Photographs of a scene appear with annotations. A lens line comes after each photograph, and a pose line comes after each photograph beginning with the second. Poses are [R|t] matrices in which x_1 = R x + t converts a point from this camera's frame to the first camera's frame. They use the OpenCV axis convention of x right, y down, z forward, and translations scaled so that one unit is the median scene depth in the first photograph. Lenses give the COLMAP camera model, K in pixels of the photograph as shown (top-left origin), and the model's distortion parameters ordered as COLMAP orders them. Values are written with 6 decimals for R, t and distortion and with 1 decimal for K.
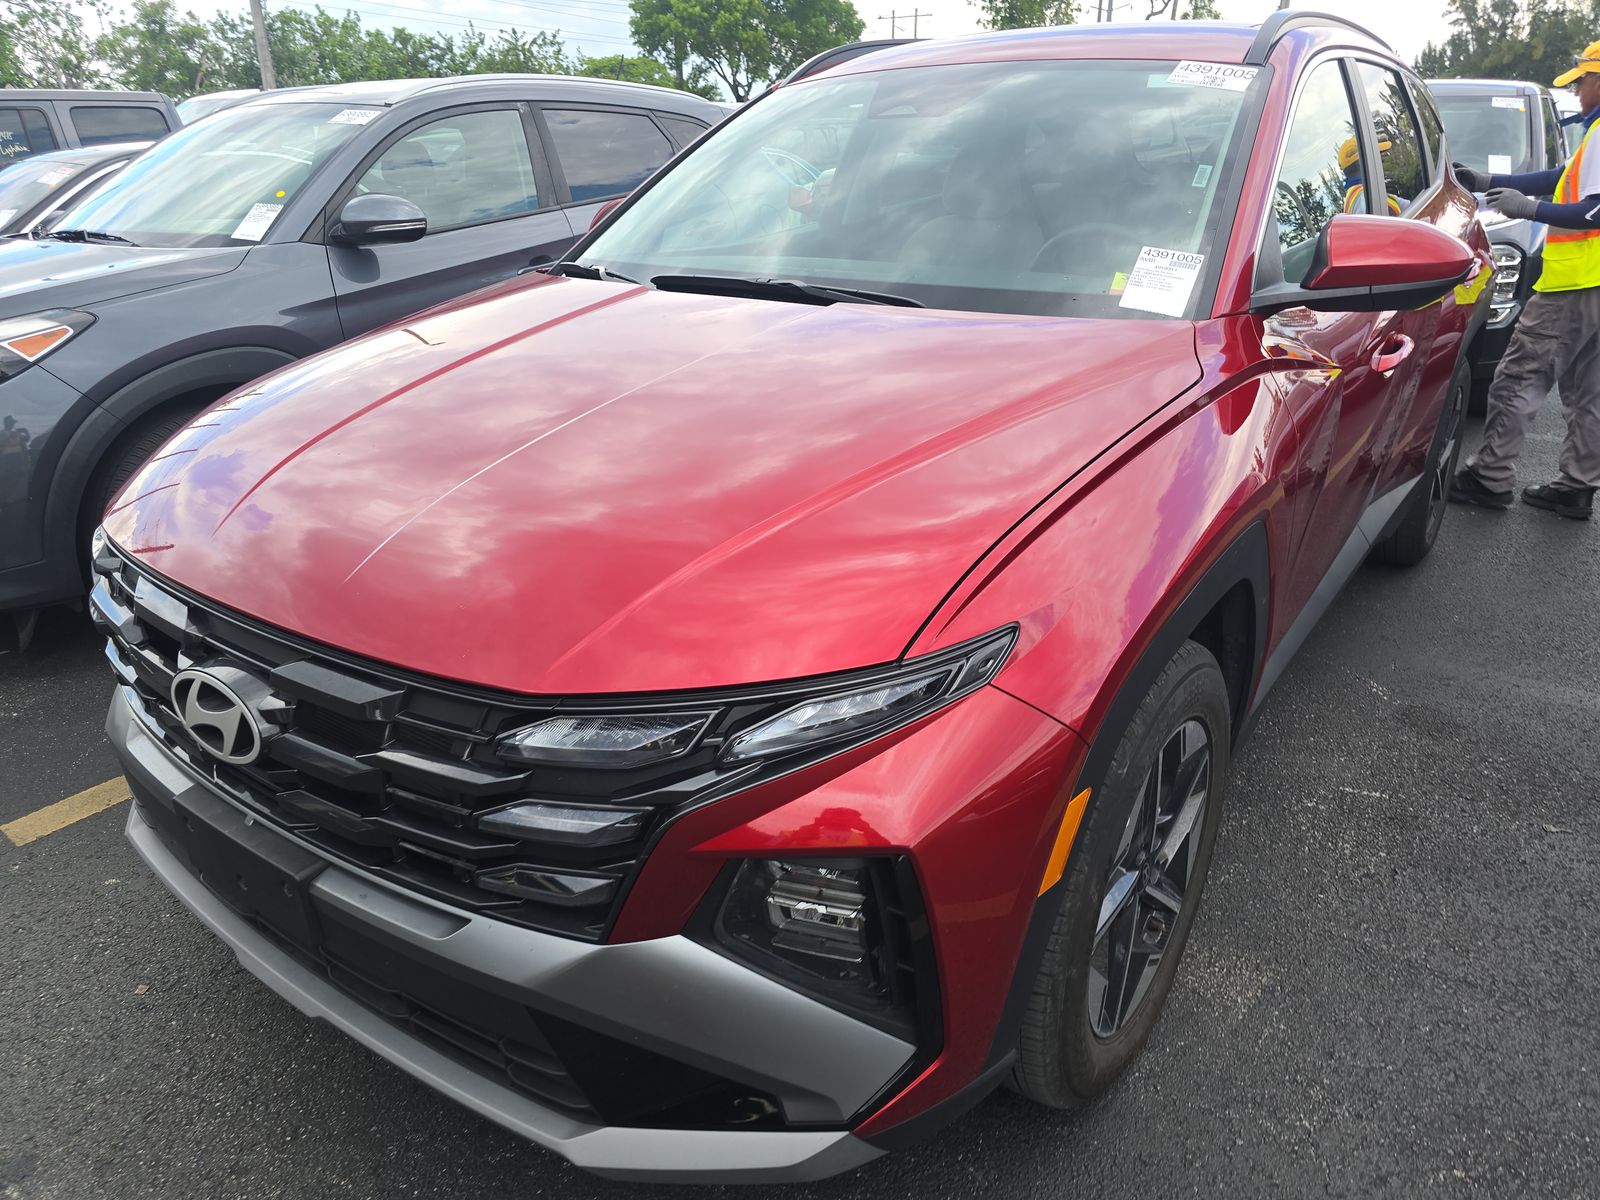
lens RADIAL K [[1074.0, 0, 800.0], [0, 1074.0, 600.0], [0, 0, 1]] dist [0.002422, 0.000946]
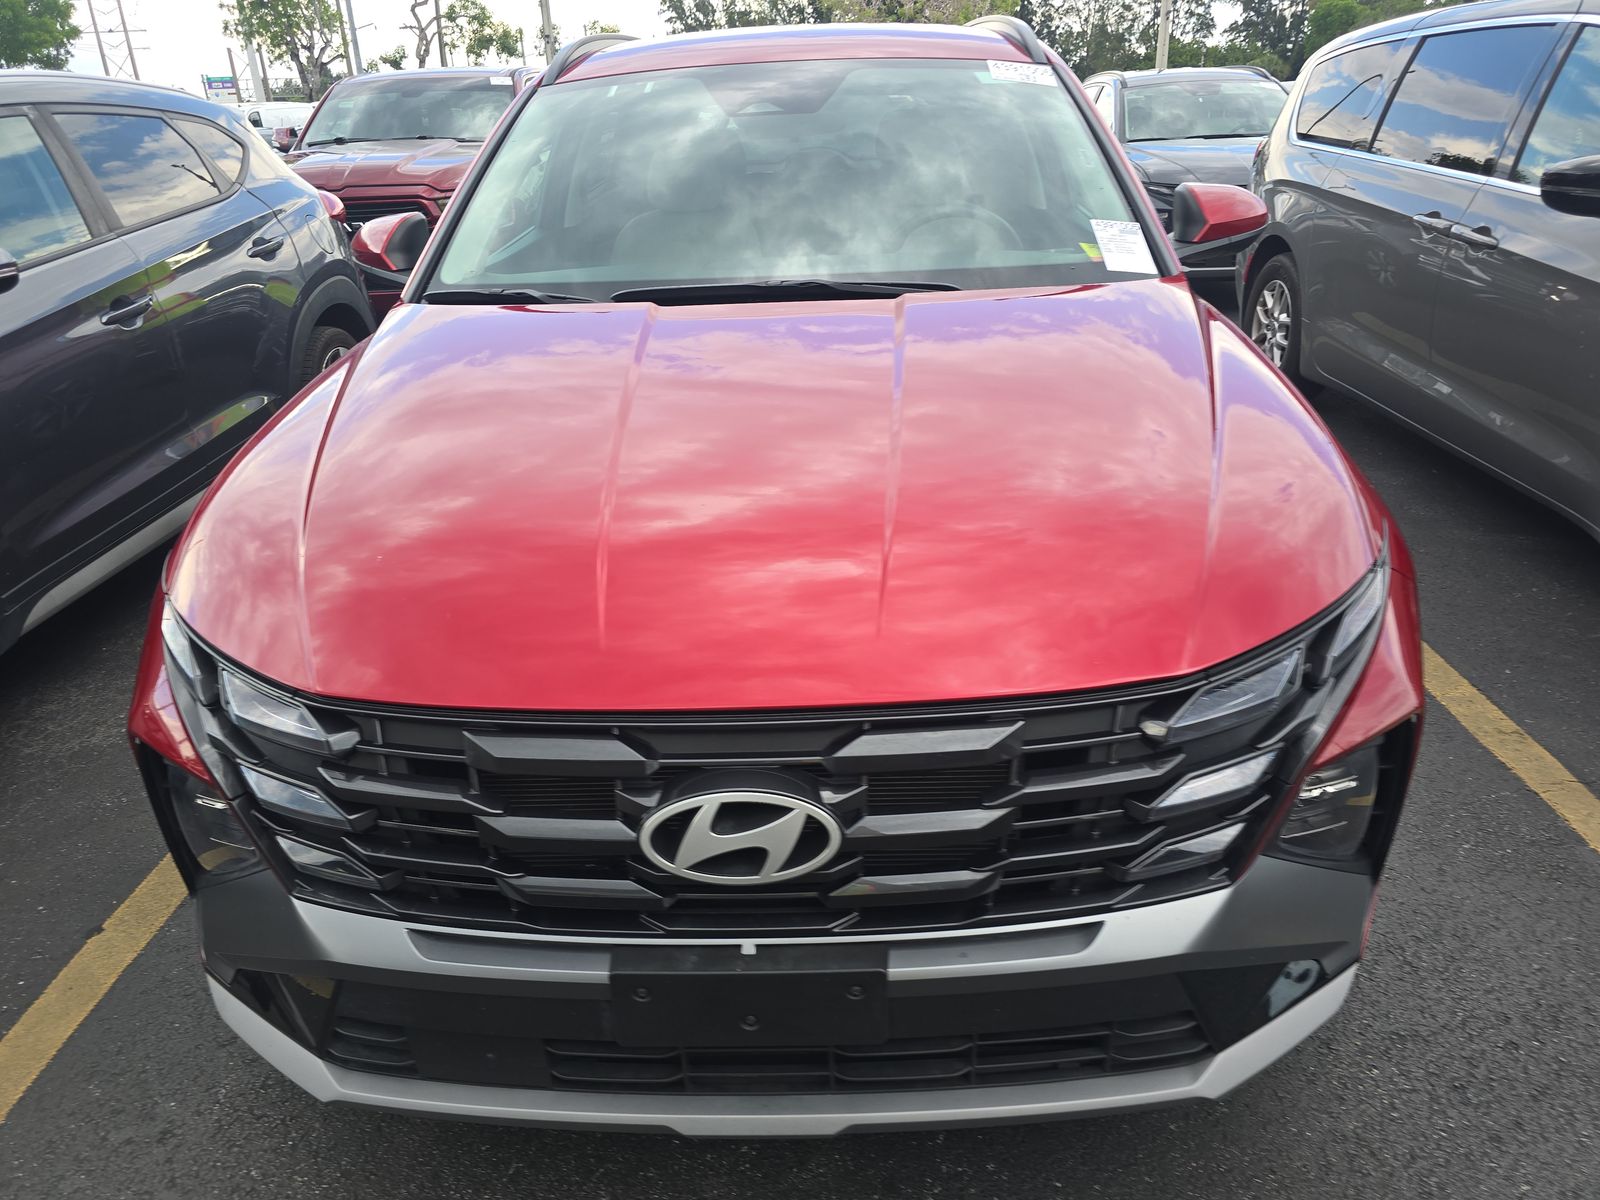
lens RADIAL K [[1071.4, 0, 800.0], [0, 1071.4, 600.0], [0, 0, 1]] dist [-0.000148, 0.001126]
pose [[0.830891, -0.250061, 0.497082, -0.845279], [0.245598, 0.966416, 0.075636, -0.122417], [-0.499302, 0.059237, 0.864401, 0.221500]]
